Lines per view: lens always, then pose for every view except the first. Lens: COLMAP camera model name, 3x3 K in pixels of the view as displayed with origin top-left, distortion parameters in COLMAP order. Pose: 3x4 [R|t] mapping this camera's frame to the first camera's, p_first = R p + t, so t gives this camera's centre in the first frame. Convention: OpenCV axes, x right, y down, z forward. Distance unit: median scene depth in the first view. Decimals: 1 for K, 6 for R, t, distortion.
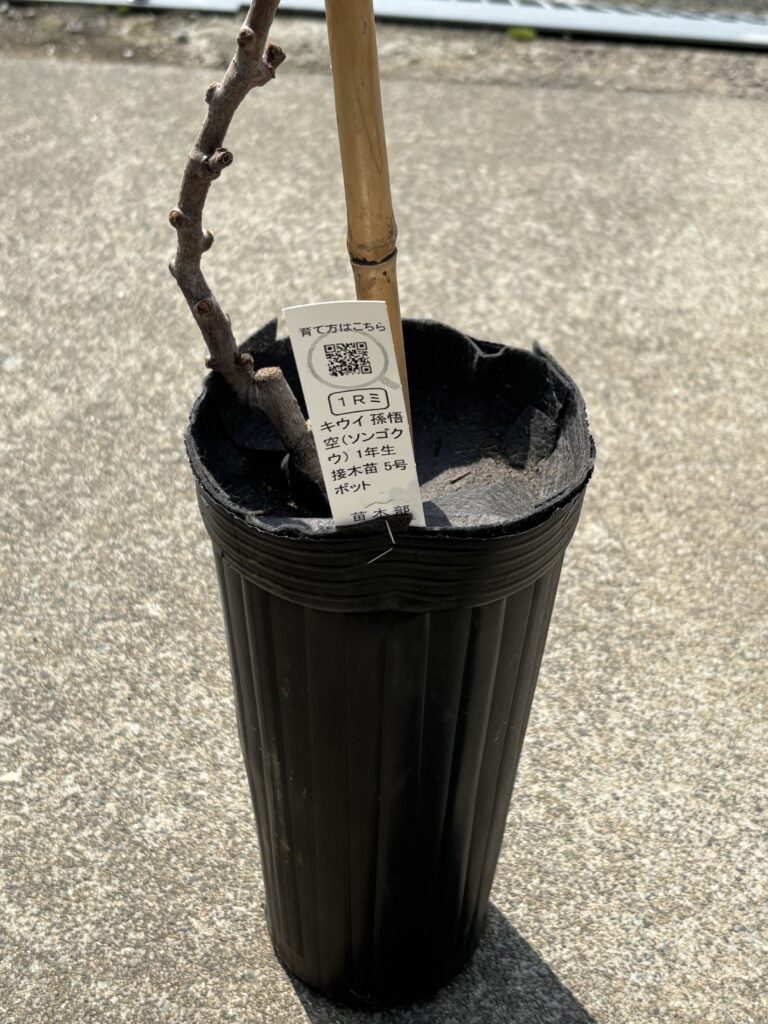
lens RADIAL K [[1495.2, 0, 384.0], [0, 1495.2, 512.0], [0, 0, 1]] dist [0.287445, -1.107373]
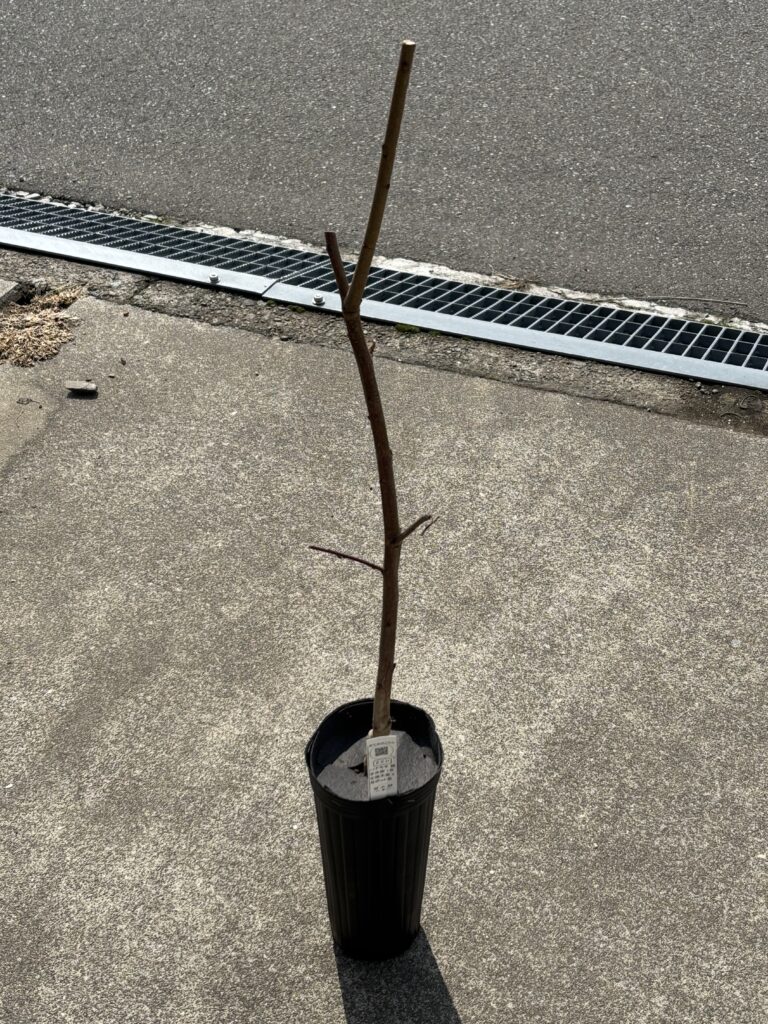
lens RADIAL K [[1495.2, 0, 384.0], [0, 1495.2, 512.0], [0, 0, 1]] dist [0.287445, -1.107373]
pose [[0.955462, 0.145444, -0.256785, -0.259375], [-0.156785, 0.987338, -0.024145, -0.190734], [0.250021, 0.063329, 0.966167, -1.367646]]
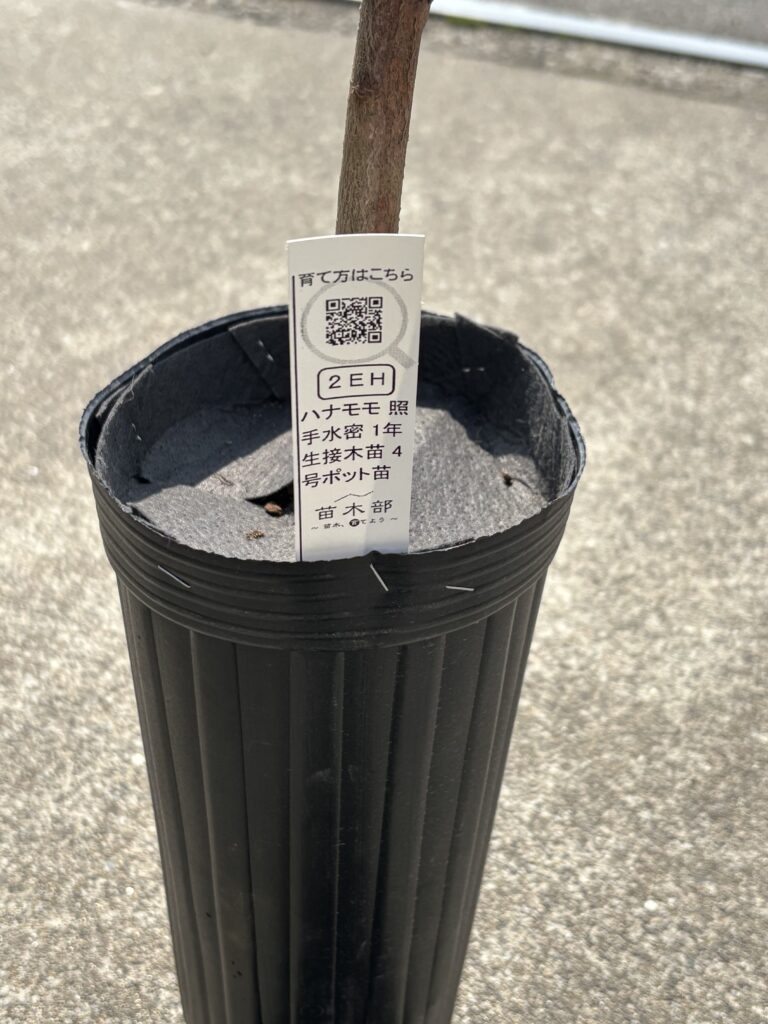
lens RADIAL K [[1495.2, 0, 384.0], [0, 1495.2, 512.0], [0, 0, 1]] dist [0.287445, -1.107373]
pose [[0.941299, 0.191119, -0.278263, -0.545502], [-0.215931, 0.974493, -0.061134, 0.121862], [0.259481, 0.117630, 0.958558, -0.015727]]
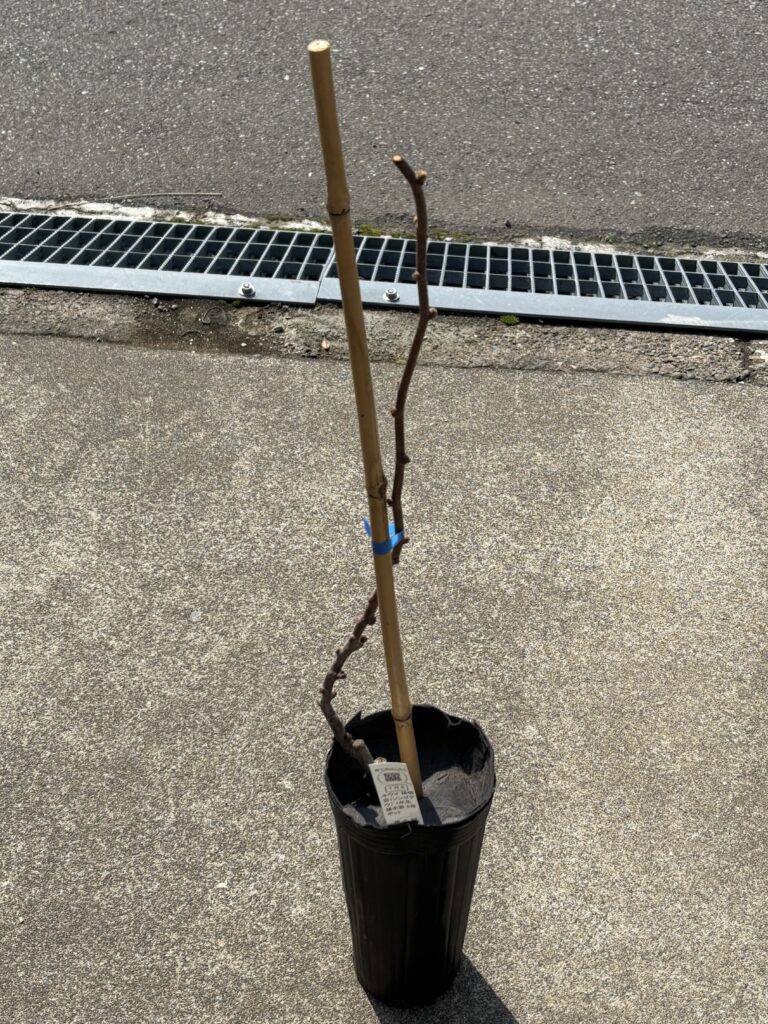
lens RADIAL K [[1495.2, 0, 384.0], [0, 1495.2, 512.0], [0, 0, 1]] dist [0.287445, -1.107373]
pose [[0.999524, -0.004656, -0.030494, 0.025516], [0.005842, 0.999225, 0.038916, -0.361950], [0.030289, -0.039076, 0.998777, -0.886106]]
